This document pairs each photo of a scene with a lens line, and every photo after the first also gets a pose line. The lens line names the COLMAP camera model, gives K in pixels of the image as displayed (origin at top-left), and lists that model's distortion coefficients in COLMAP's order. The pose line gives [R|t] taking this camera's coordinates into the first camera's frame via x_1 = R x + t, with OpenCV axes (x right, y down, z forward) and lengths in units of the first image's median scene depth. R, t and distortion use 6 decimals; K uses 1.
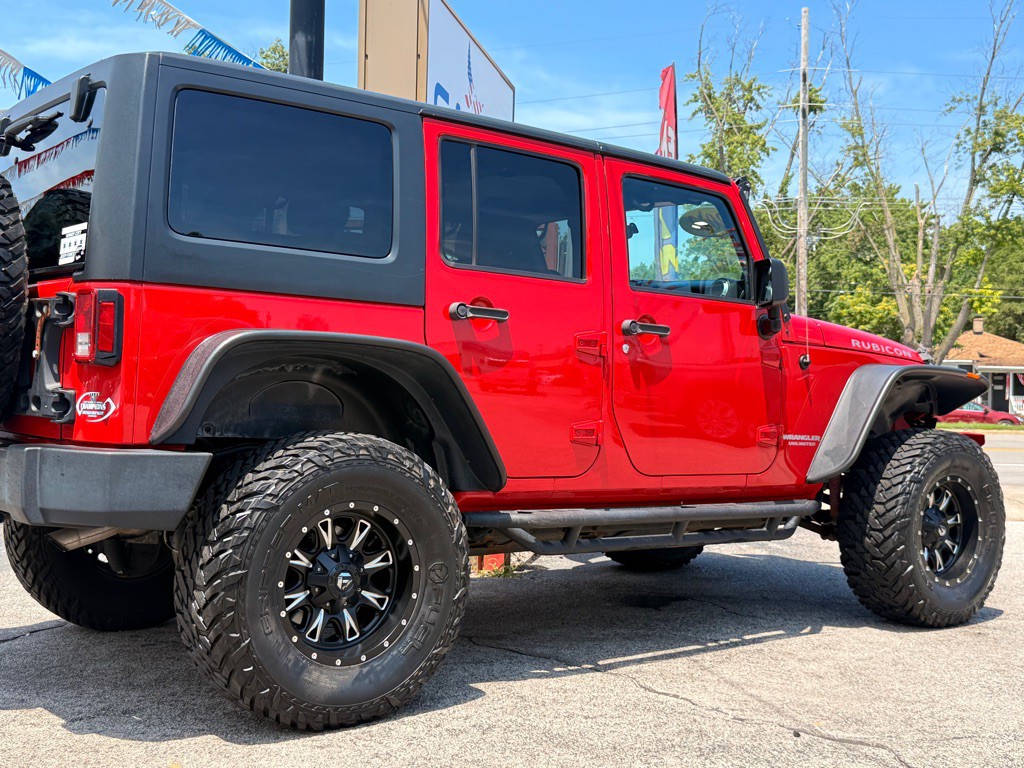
lens RADIAL K [[1215.8, 0, 512.0], [0, 1215.8, 384.0], [0, 0, 1]] dist [0.201776, -0.487973]
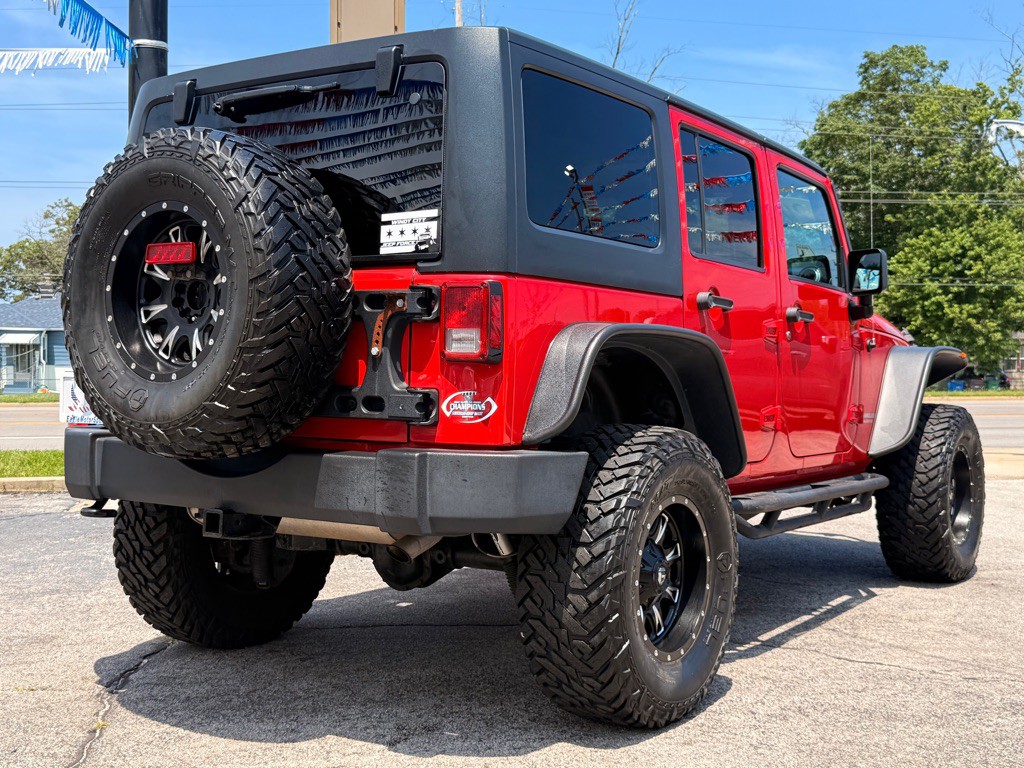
lens RADIAL K [[1215.8, 0, 512.0], [0, 1215.8, 384.0], [0, 0, 1]] dist [0.201776, -0.487973]
pose [[0.950114, -0.021078, 0.311188, -0.556600], [0.014748, 0.999634, 0.022681, -0.018304], [-0.311552, -0.016960, 0.950078, 0.101498]]
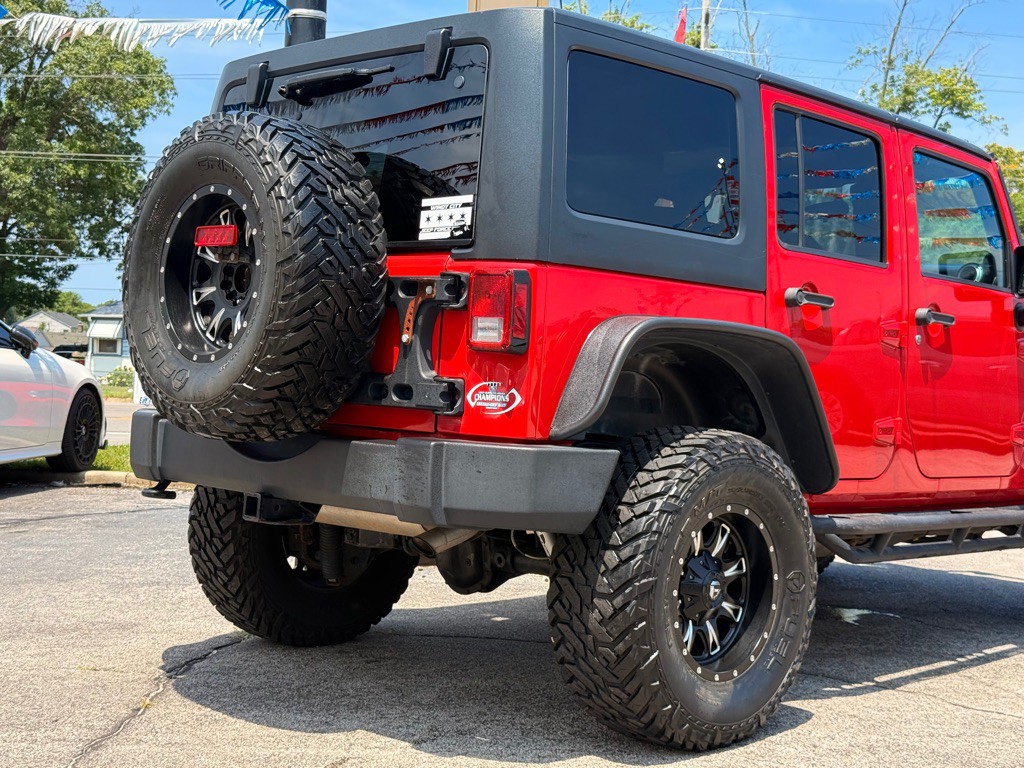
lens RADIAL K [[1433.6, 0, 512.0], [0, 1433.6, 384.0], [0, 0, 1]] dist [0.188734, -0.383745]
pose [[0.990519, 0.015790, 0.136465, -0.439062], [-0.017802, 0.999750, 0.013530, -0.006182], [-0.136217, -0.015831, 0.990552, -0.052084]]
